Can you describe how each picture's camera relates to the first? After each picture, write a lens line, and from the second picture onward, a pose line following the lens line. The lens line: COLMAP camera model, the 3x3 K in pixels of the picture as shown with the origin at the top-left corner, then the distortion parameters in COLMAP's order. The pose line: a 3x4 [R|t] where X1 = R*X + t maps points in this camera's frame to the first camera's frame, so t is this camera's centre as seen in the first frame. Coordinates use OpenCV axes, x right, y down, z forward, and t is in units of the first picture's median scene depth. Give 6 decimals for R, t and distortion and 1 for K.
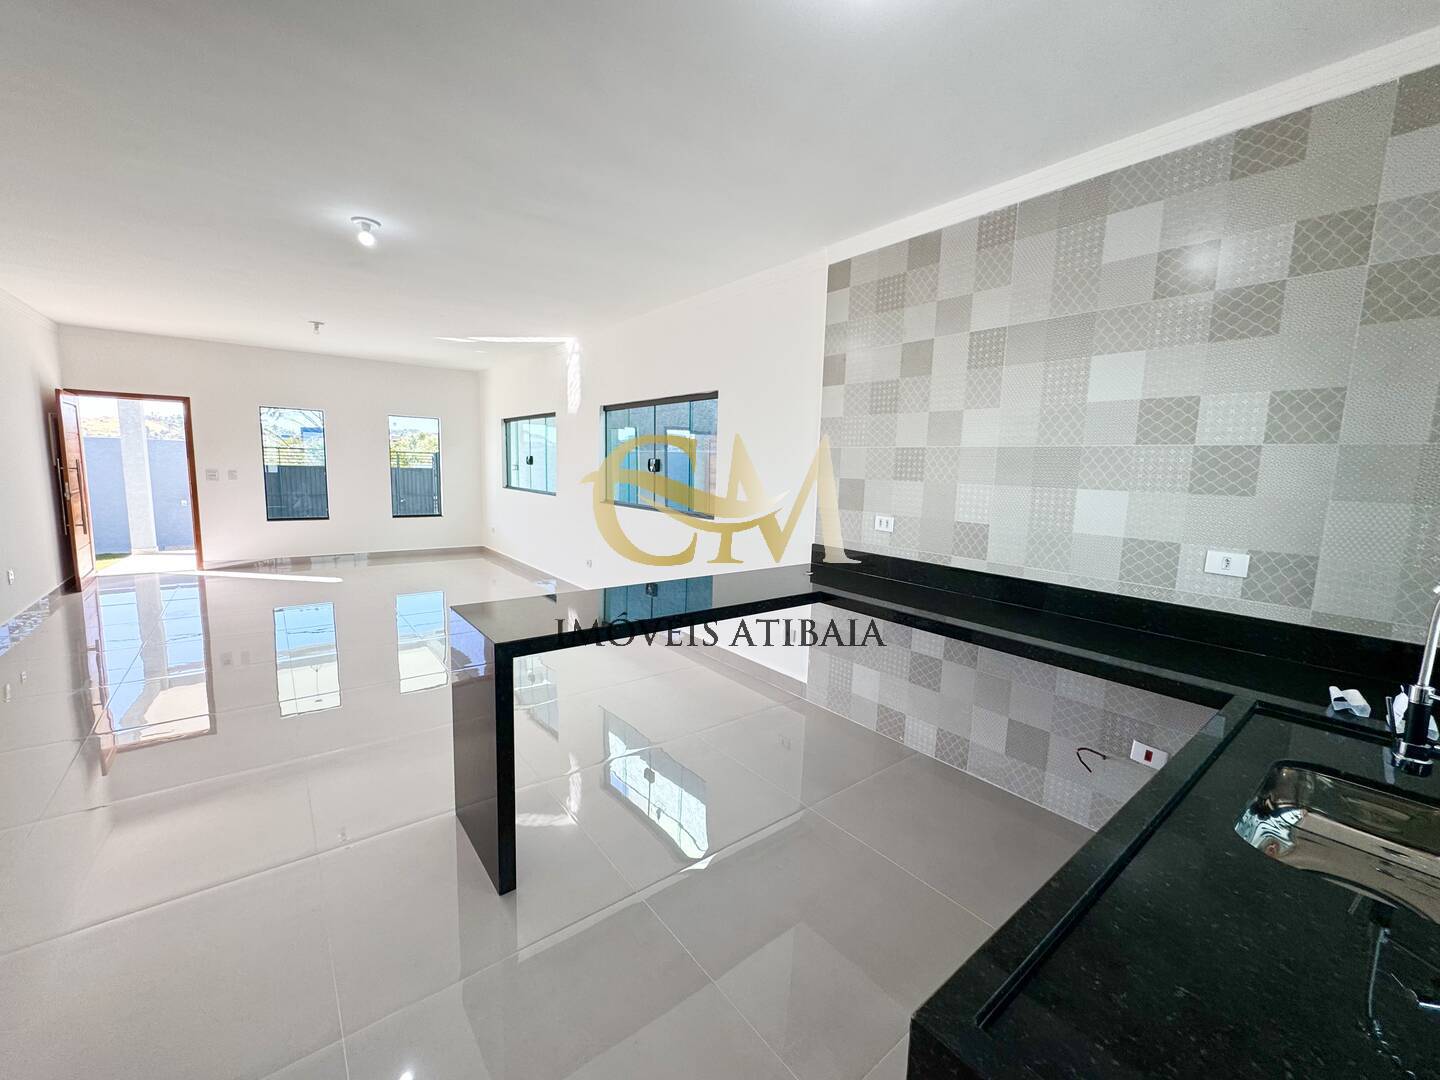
lens RADIAL K [[573.9, 0, 720.0], [0, 573.9, 538.5], [0, 0, 1]] dist [-0.001311, -0.000355]
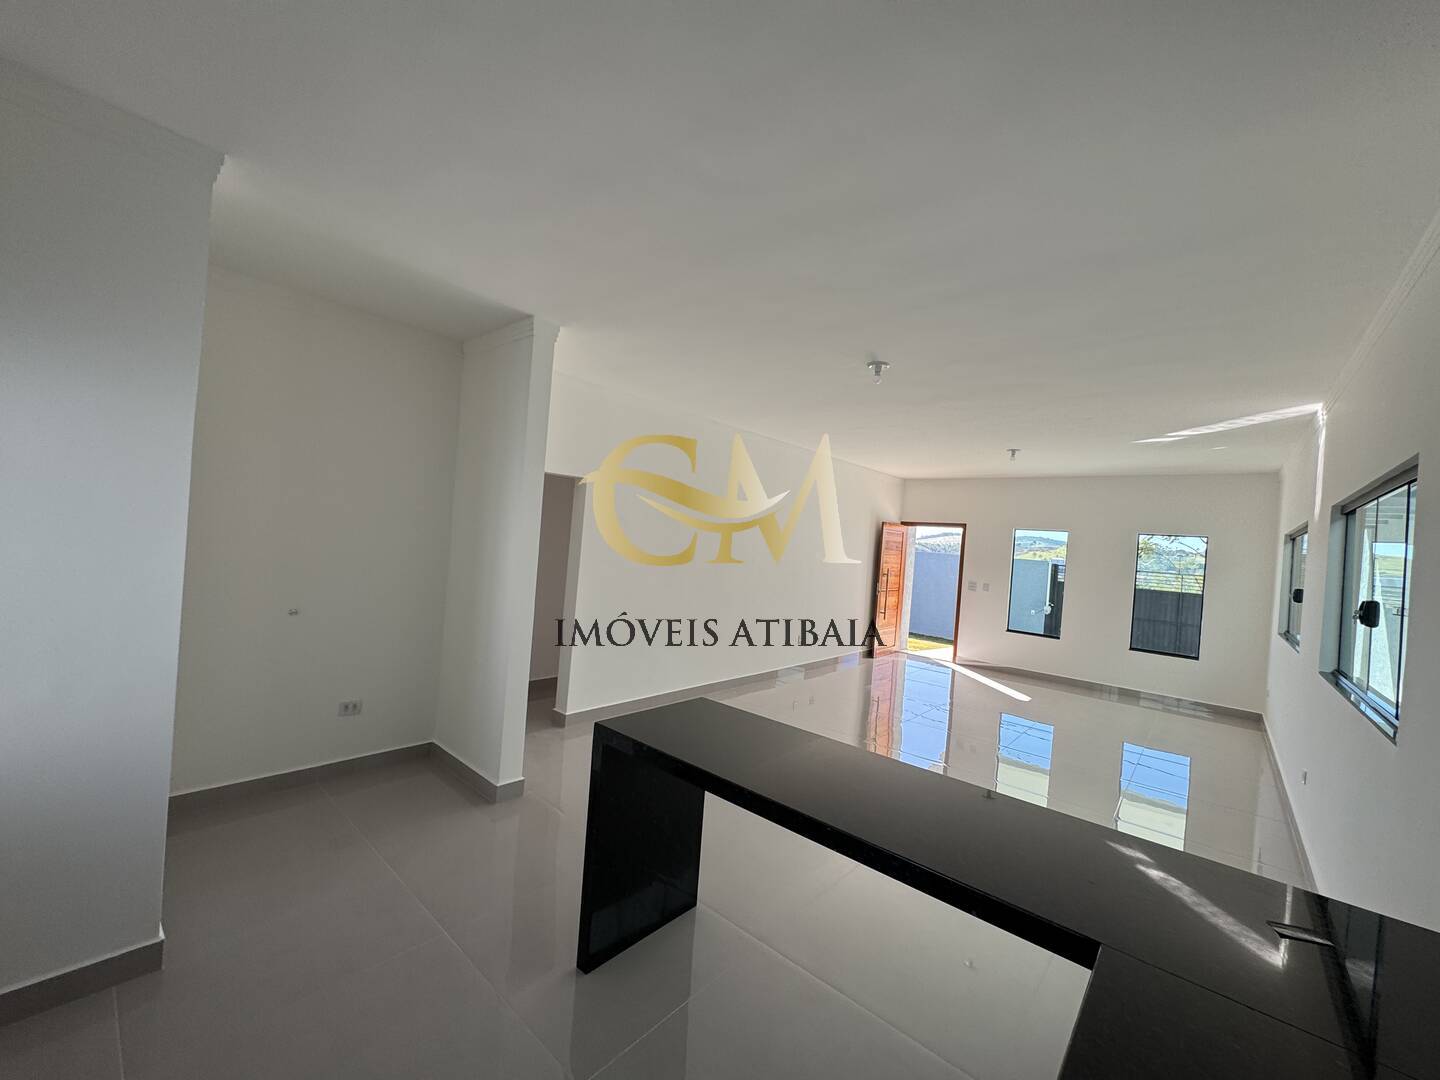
lens RADIAL K [[573.9, 0, 720.0], [0, 573.9, 538.5], [0, 0, 1]] dist [-0.001311, -0.000355]
pose [[0.182124, -0.020354, -0.983065, 0.201426], [-0.192755, 0.979648, -0.055993, -0.039135], [0.964197, 0.199688, 0.174494, 0.256399]]
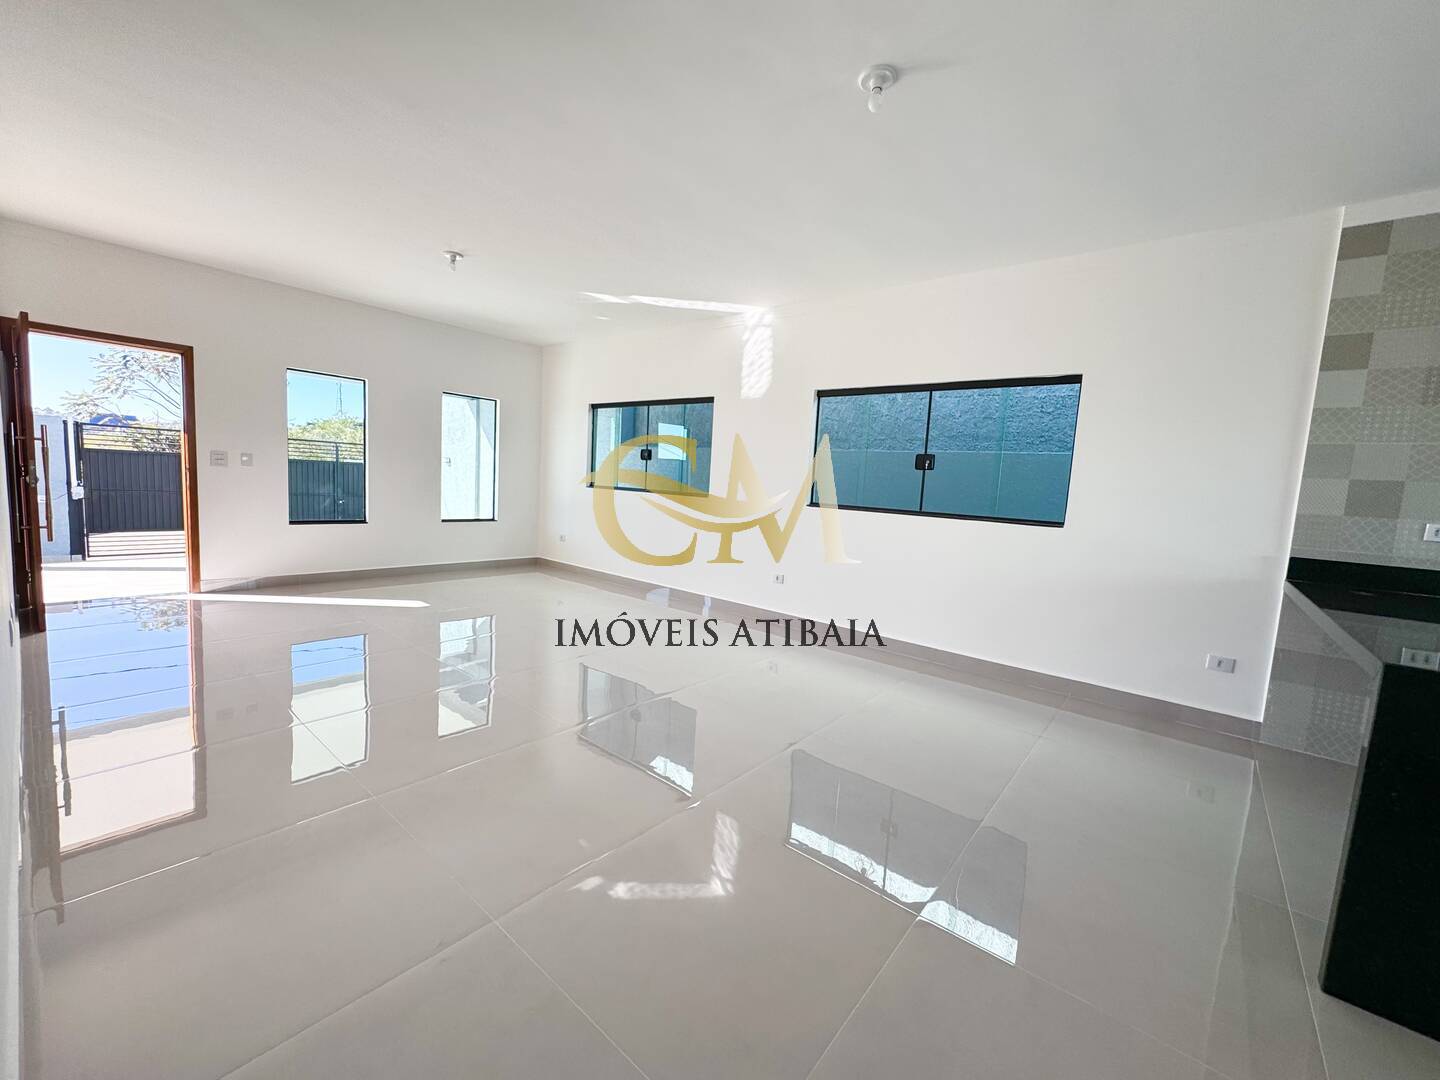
lens RADIAL K [[571.4, 0, 701.6], [0, 571.4, 545.0], [0, 0, 1]] dist [-0.006286, -0.000272]
pose [[0.978859, 0.005169, 0.204470, -0.438872], [-0.003318, 0.999950, -0.009395, 0.001117], [-0.204509, 0.008517, 0.978828, 0.184176]]
